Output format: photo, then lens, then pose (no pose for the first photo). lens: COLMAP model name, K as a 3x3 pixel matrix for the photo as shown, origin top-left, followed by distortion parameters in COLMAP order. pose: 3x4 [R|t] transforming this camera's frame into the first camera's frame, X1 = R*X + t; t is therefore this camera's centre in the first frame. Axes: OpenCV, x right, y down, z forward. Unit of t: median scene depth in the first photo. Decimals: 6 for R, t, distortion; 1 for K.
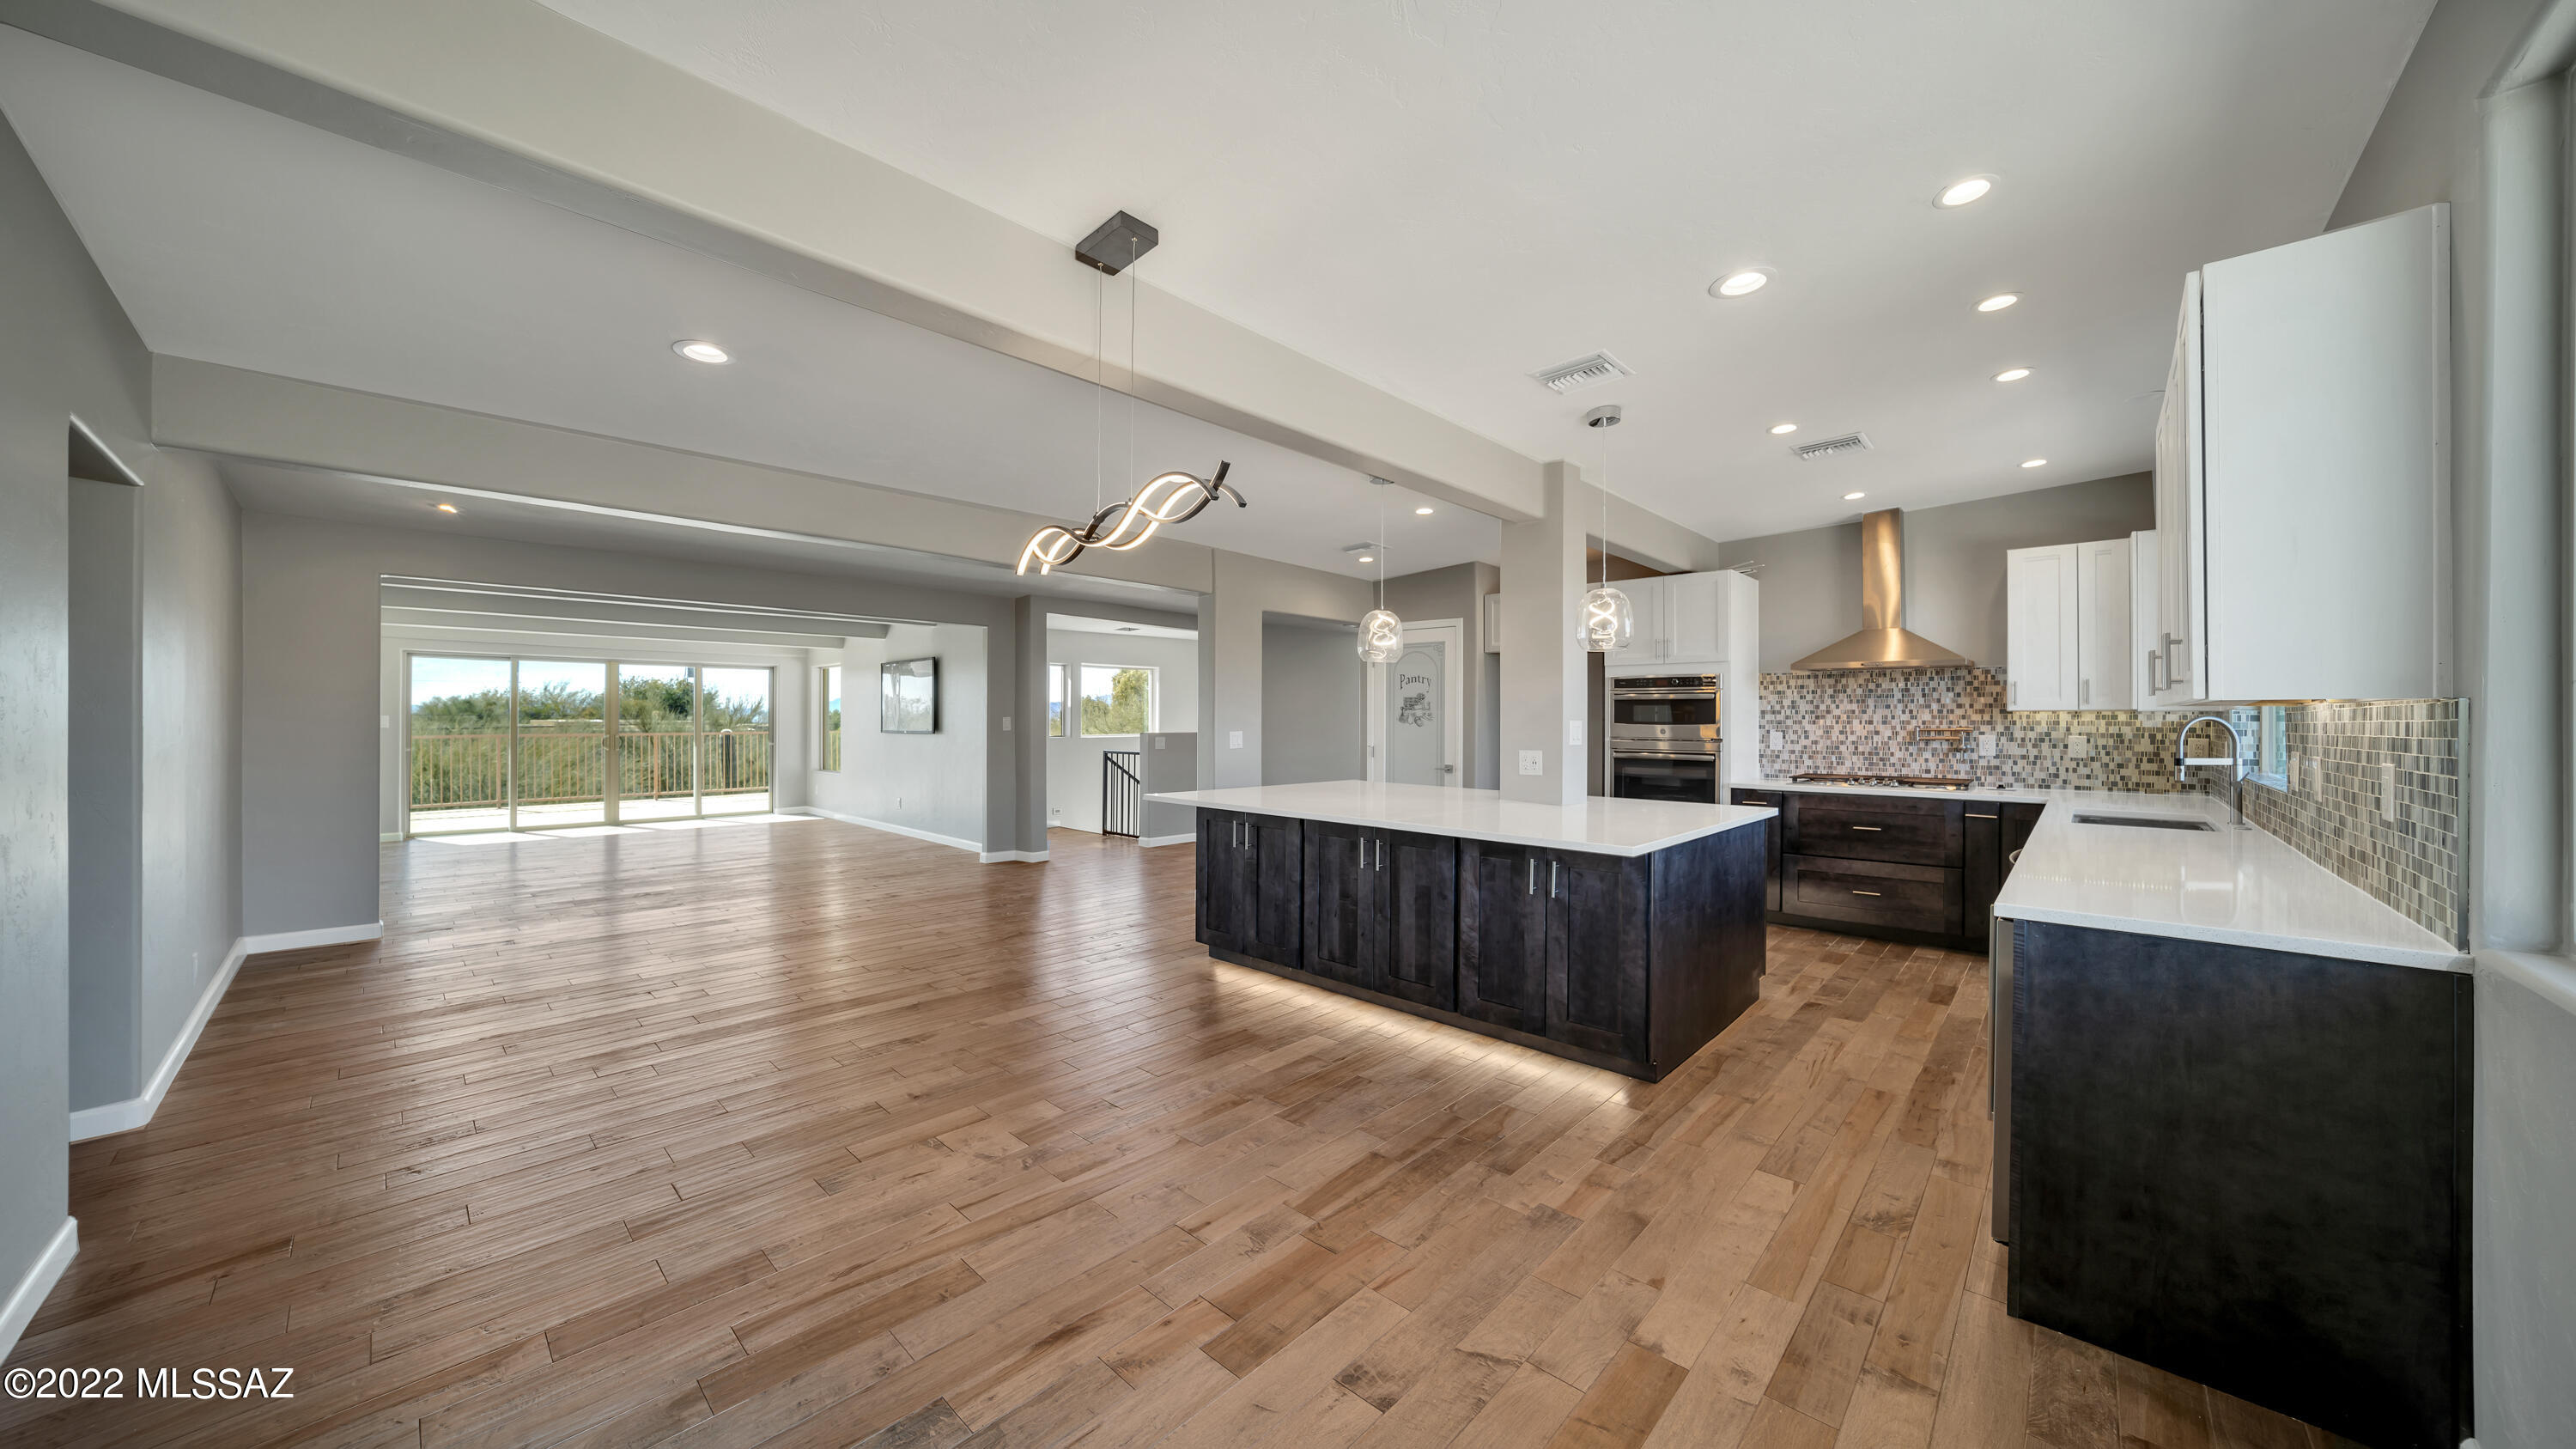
lens RADIAL K [[870.5, 0, 1277.9], [0, 870.5, 714.4], [0, 0, 1]] dist [-0.000273, 0.000233]
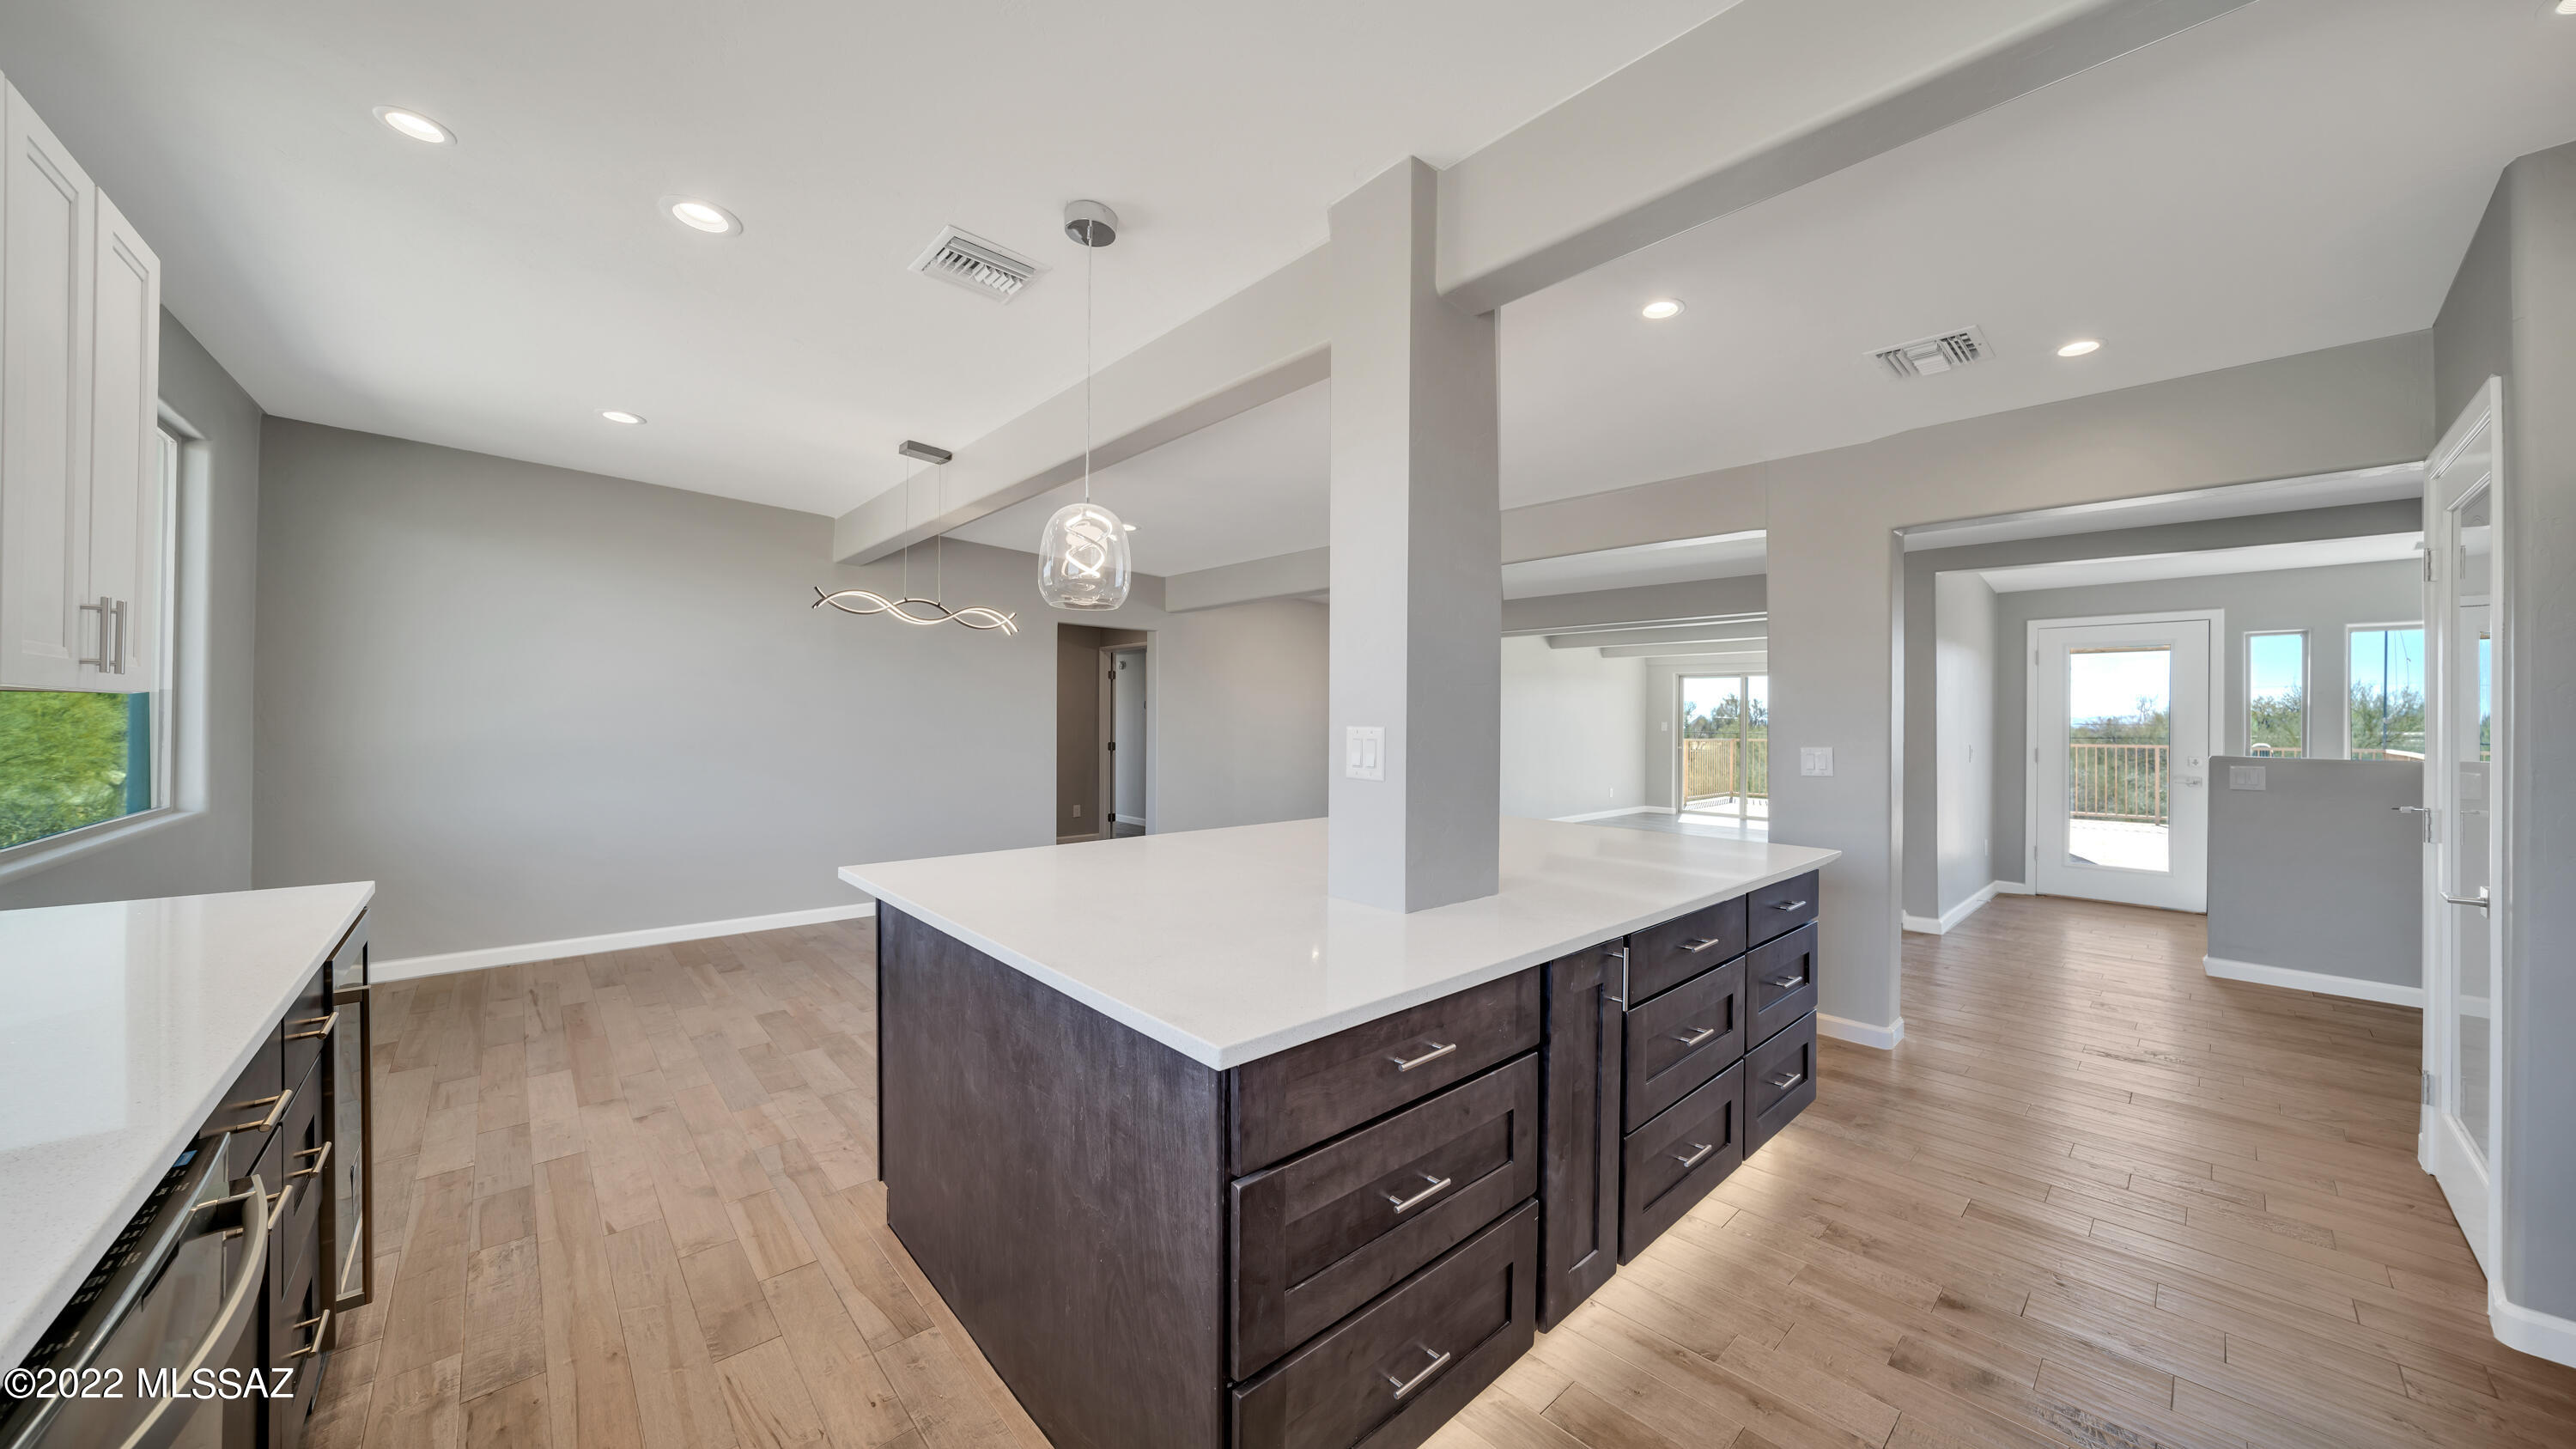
lens RADIAL K [[870.5, 0, 1283.6], [0, 870.5, 714.4], [0, 0, 1]] dist [-0.000273, 0.000233]
pose [[-0.085817, -0.008989, -0.996270, 0.855240], [-0.004124, 0.999954, -0.008667, 0.007582], [0.996302, 0.003365, -0.085850, 1.051830]]
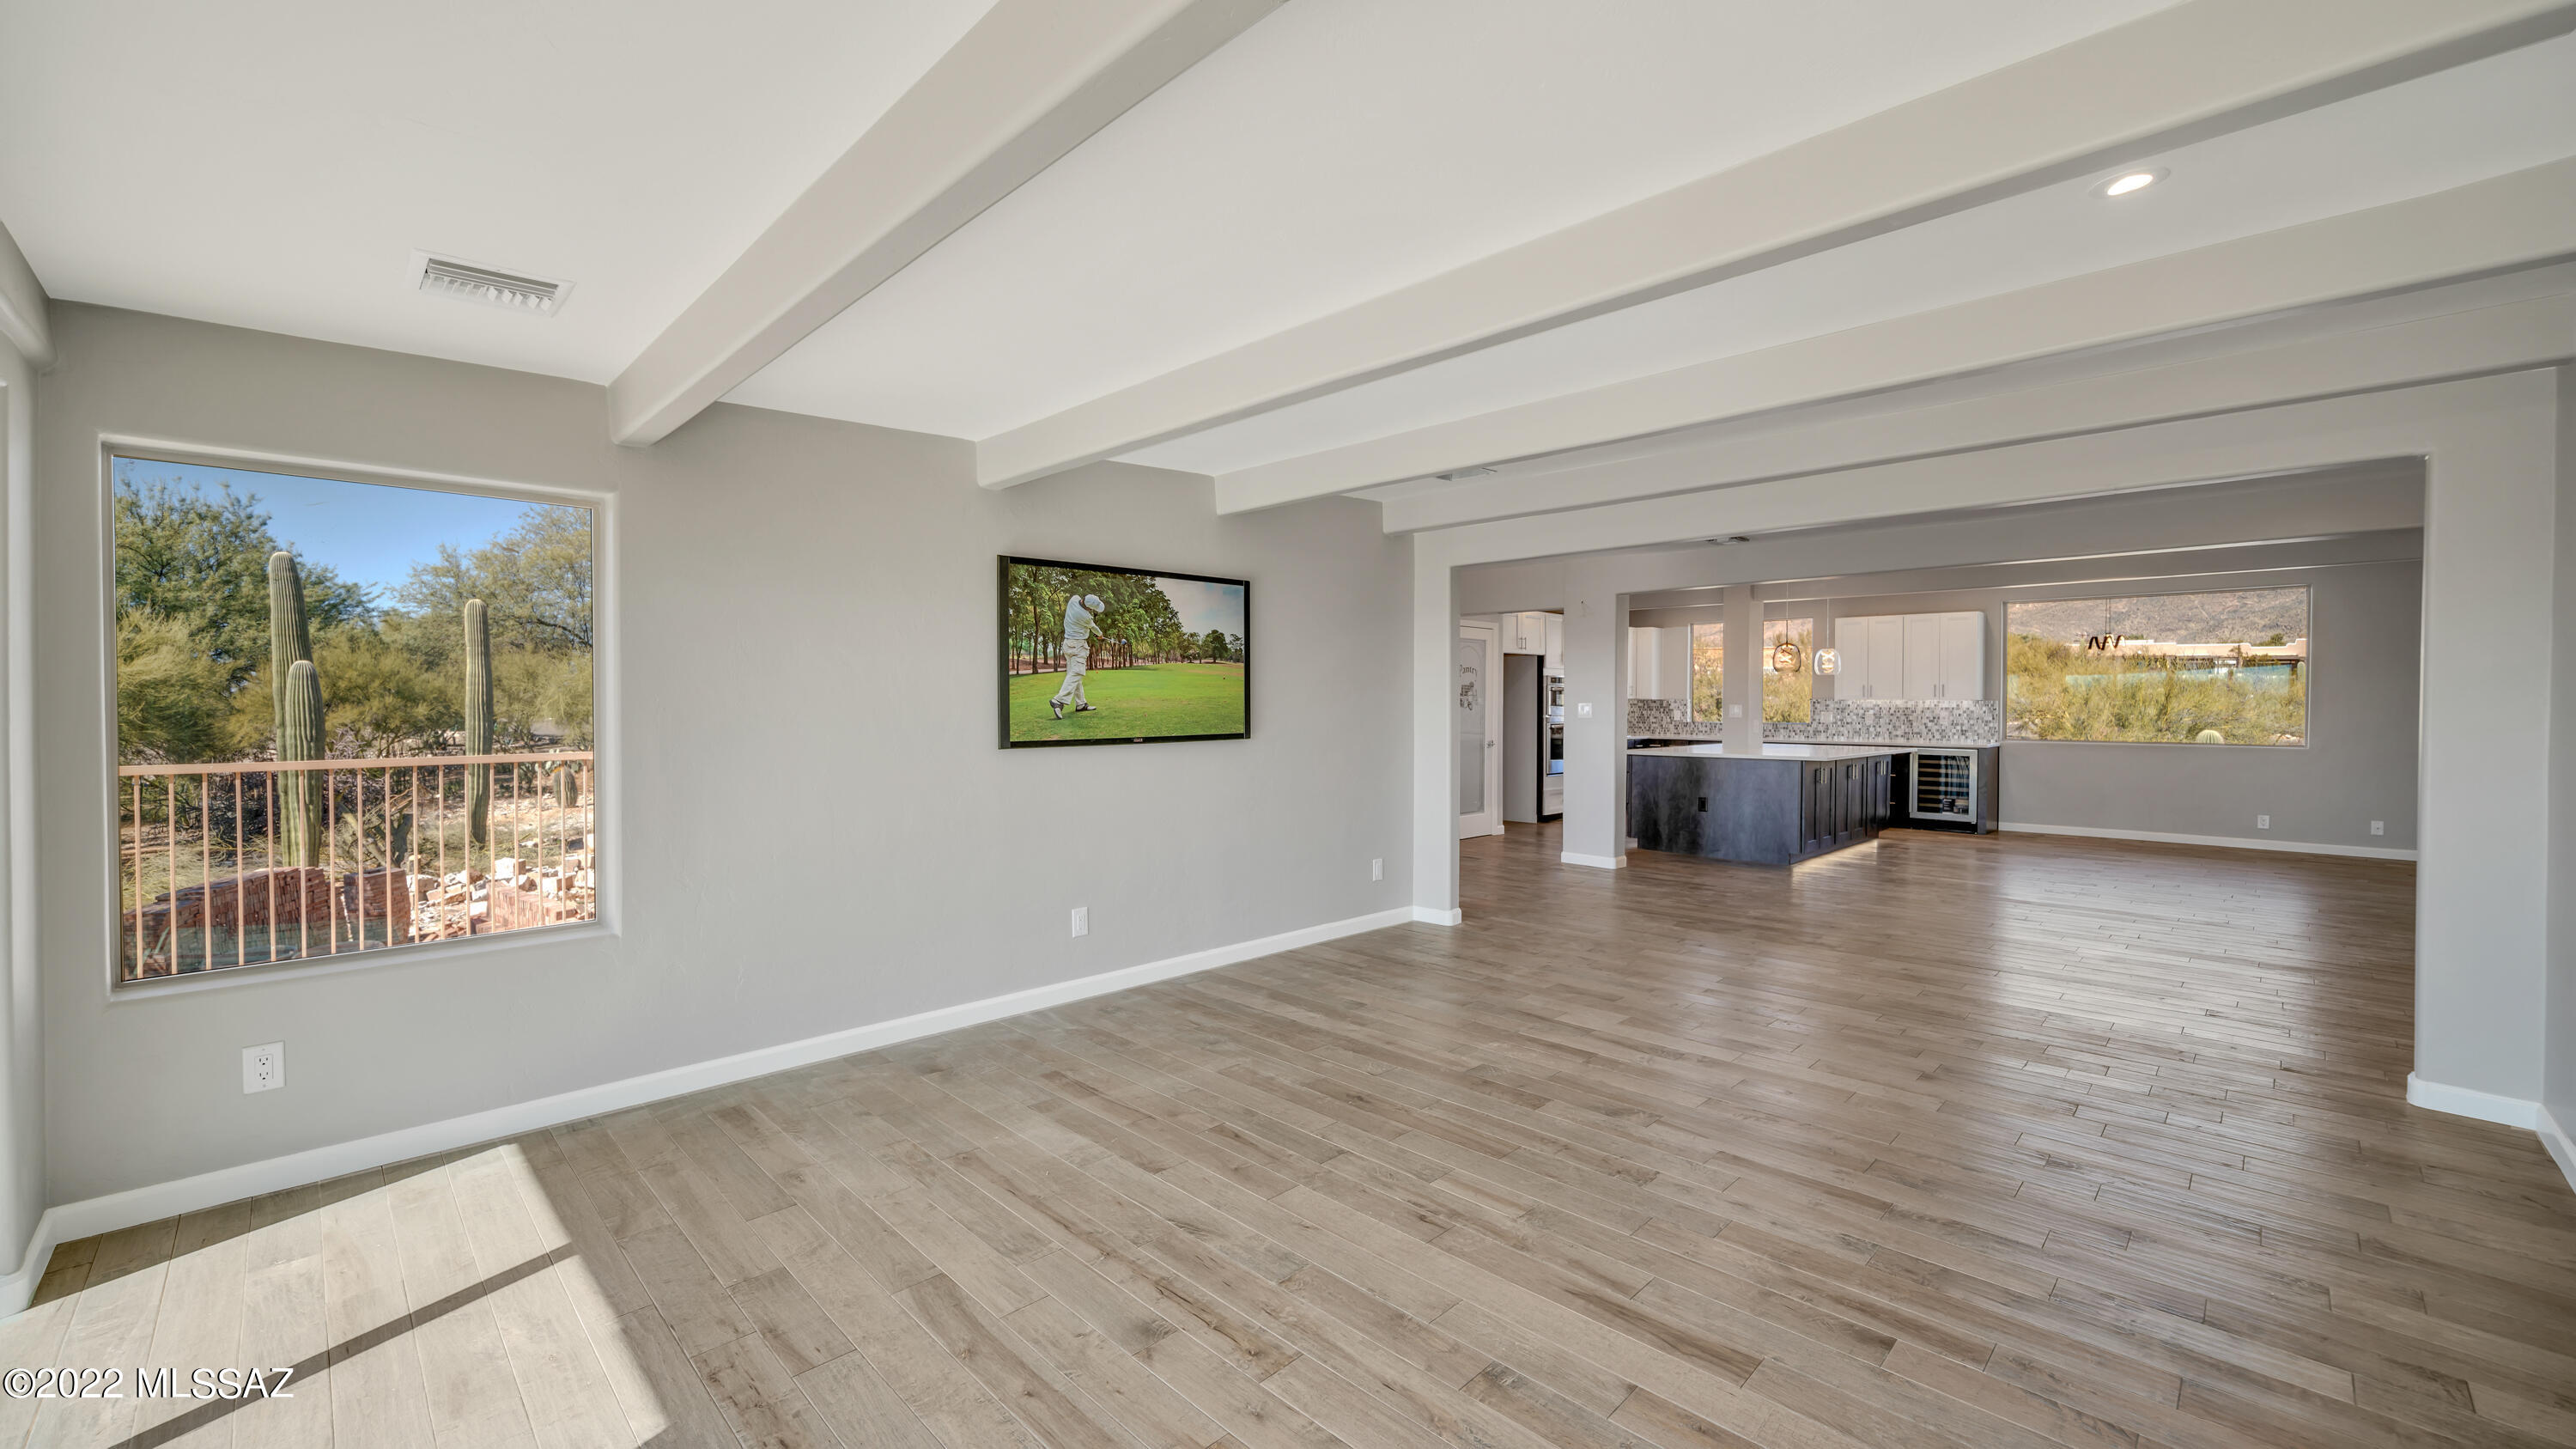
lens RADIAL K [[1004.8, 0, 1290.1], [0, 1004.8, 719.8], [0, 0, 1]] dist [-0.001088, -0.000062]
pose [[0.028612, -0.017674, 0.999434, -2.078640], [-0.002964, 0.999838, 0.017766, 0.005836], [-0.999586, -0.003471, 0.028555, 2.087462]]
